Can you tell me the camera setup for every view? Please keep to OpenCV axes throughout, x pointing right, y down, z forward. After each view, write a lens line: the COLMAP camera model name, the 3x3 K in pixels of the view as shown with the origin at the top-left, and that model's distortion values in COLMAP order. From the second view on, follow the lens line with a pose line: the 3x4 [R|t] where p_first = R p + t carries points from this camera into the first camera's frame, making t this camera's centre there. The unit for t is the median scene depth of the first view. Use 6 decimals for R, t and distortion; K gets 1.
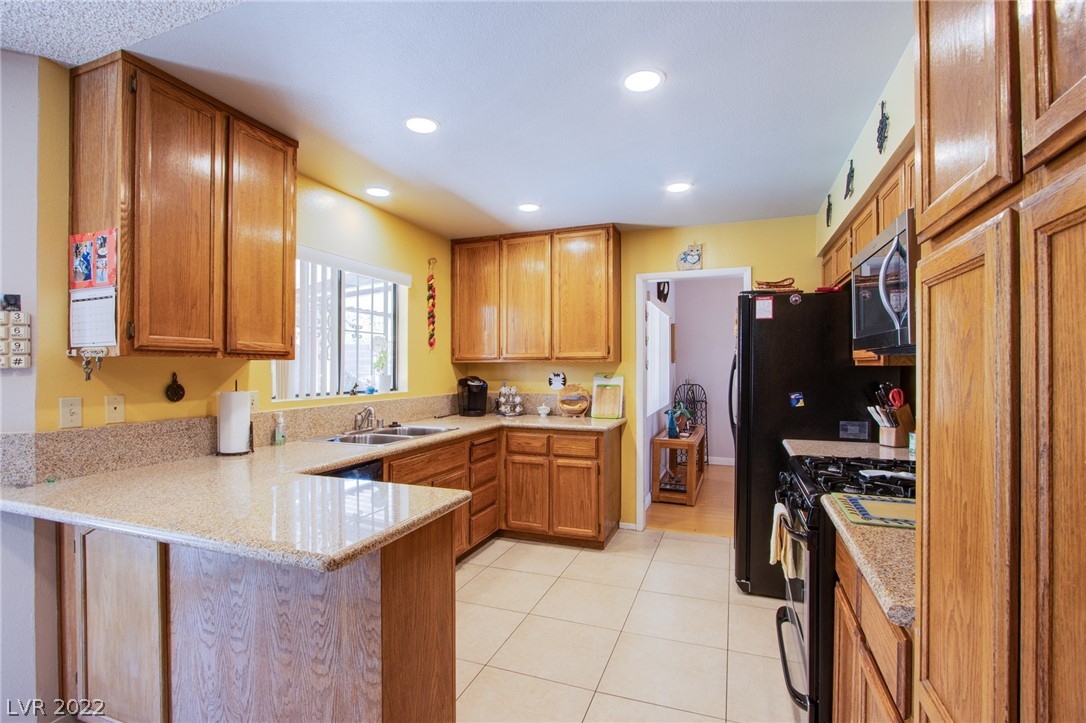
lens RADIAL K [[502.3, 0, 538.8], [0, 502.3, 365.6], [0, 0, 1]] dist [-0.009884, 0.002920]
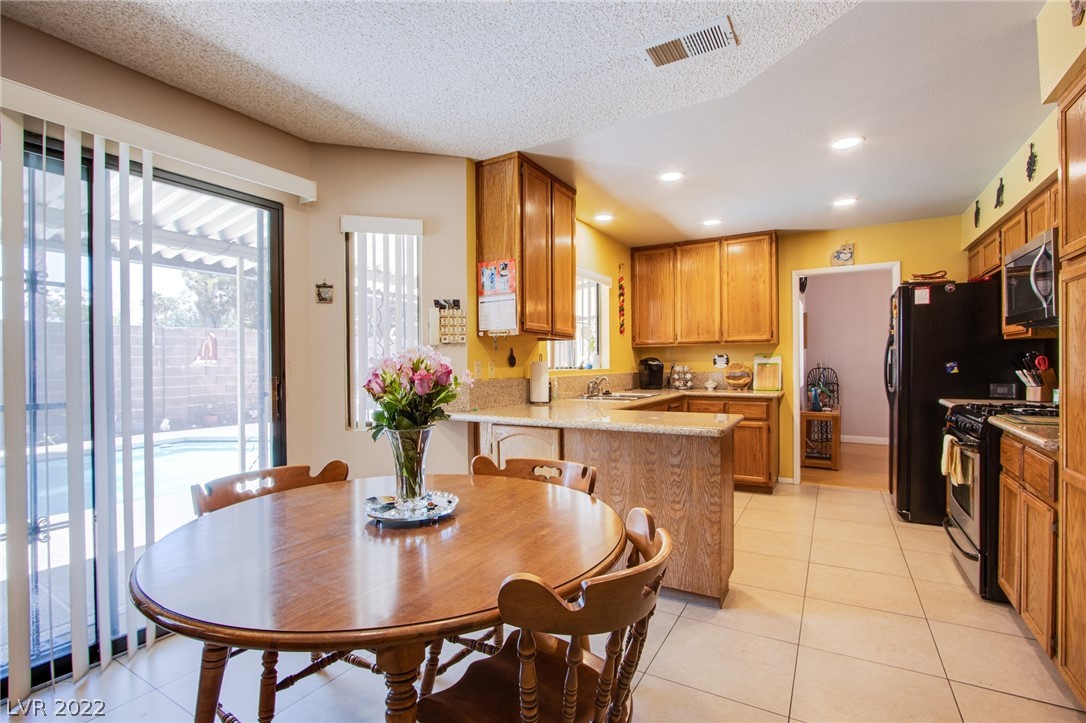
lens RADIAL K [[502.3, 0, 546.6], [0, 502.3, 365.4], [0, 0, 1]] dist [-0.009884, 0.002920]
pose [[0.988441, -0.007698, -0.151413, -0.283387], [0.008909, 0.999934, 0.007318, 0.041499], [0.151346, -0.008583, 0.988444, -0.373891]]
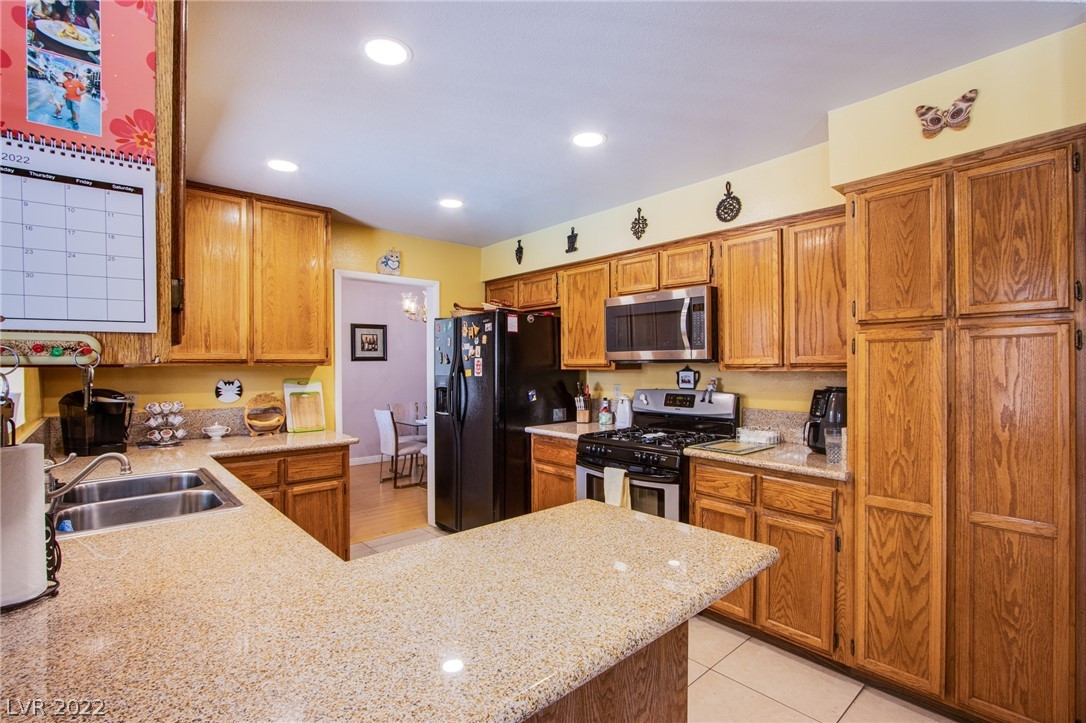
lens RADIAL K [[502.3, 0, 540.5], [0, 502.3, 367.6], [0, 0, 1]] dist [-0.009884, 0.002920]
pose [[0.464327, -0.004070, 0.885654, -0.596575], [0.000896, 0.999991, 0.004125, -0.009562], [-0.885663, -0.001121, 0.464327, 0.342166]]
